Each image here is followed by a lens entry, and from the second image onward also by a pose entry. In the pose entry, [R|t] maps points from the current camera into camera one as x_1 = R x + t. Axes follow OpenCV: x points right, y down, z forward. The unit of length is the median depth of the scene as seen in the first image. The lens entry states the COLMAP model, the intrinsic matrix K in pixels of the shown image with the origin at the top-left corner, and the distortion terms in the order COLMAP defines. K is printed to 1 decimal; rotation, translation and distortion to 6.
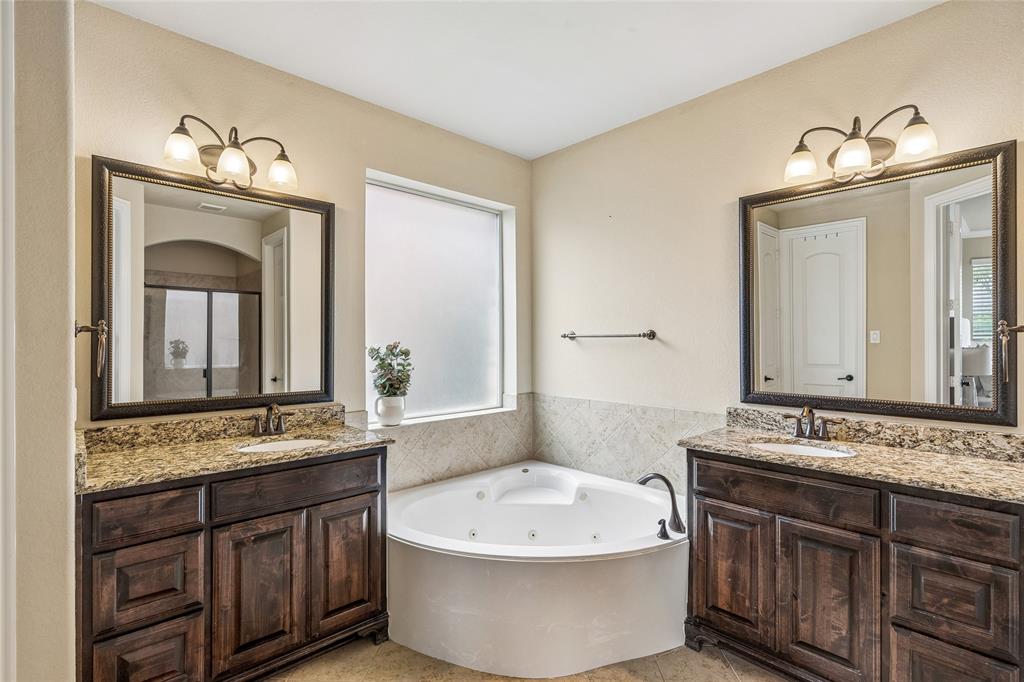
lens RADIAL K [[494.5, 0, 512.9], [0, 494.5, 338.9], [0, 0, 1]] dist [-0.003707, 0.000900]
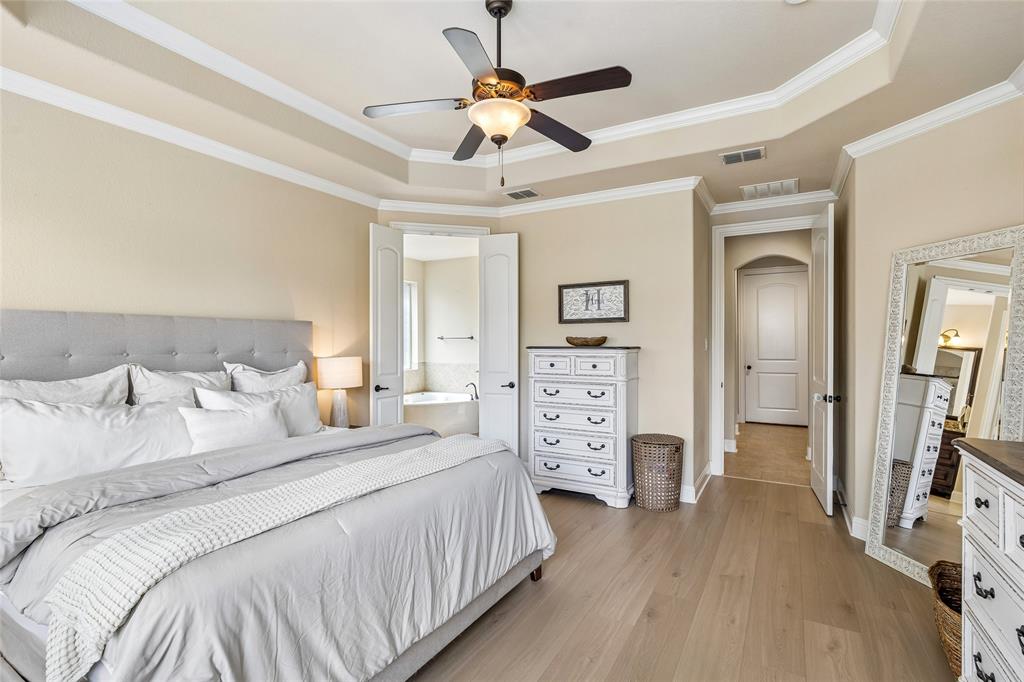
lens RADIAL K [[494.5, 0, 512.6], [0, 494.5, 347.1], [0, 0, 1]] dist [-0.003707, 0.000900]
pose [[0.958550, -0.002289, 0.284914, -0.377624], [-0.001481, 0.999914, 0.013016, 0.010302], [-0.284920, -0.012899, 0.958465, -2.261643]]
